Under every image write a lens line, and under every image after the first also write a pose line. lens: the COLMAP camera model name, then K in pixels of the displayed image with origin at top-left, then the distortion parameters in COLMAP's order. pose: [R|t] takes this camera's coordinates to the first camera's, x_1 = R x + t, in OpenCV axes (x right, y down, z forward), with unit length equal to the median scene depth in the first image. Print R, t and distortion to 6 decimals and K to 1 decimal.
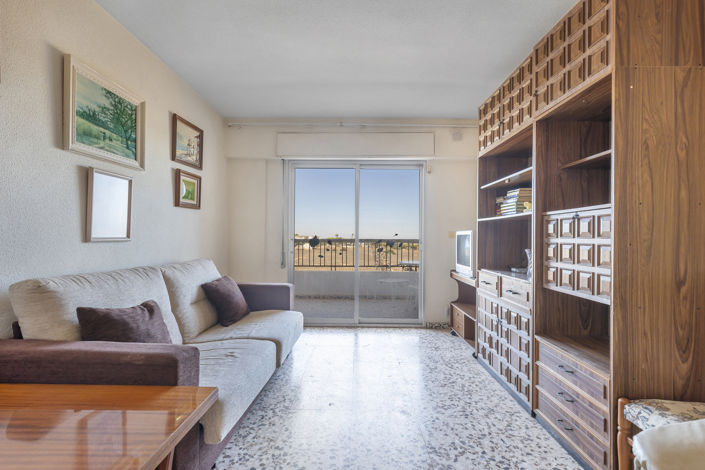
lens RADIAL K [[319.0, 0, 351.2], [0, 319.0, 235.8], [0, 0, 1]] dist [0.010920, 0.000615]
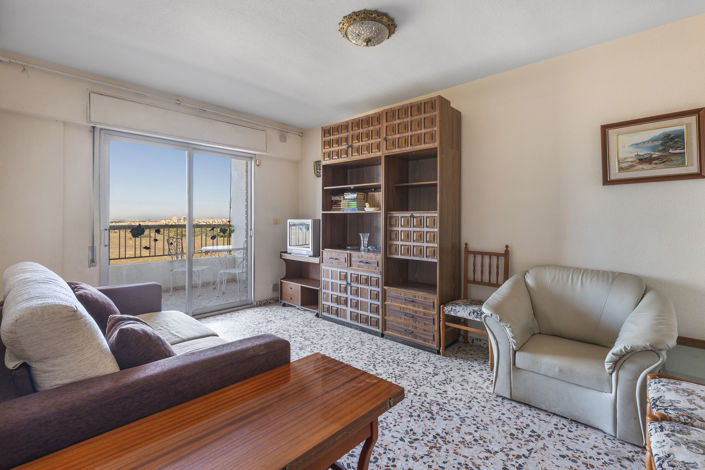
lens RADIAL K [[319.0, 0, 353.9], [0, 319.0, 219.0], [0, 0, 1]] dist [0.010920, 0.000615]
pose [[0.675536, -0.001753, 0.737325, -0.596141], [-0.003794, 0.999976, 0.005853, -0.035582], [-0.737317, -0.006752, 0.675513, 0.012065]]
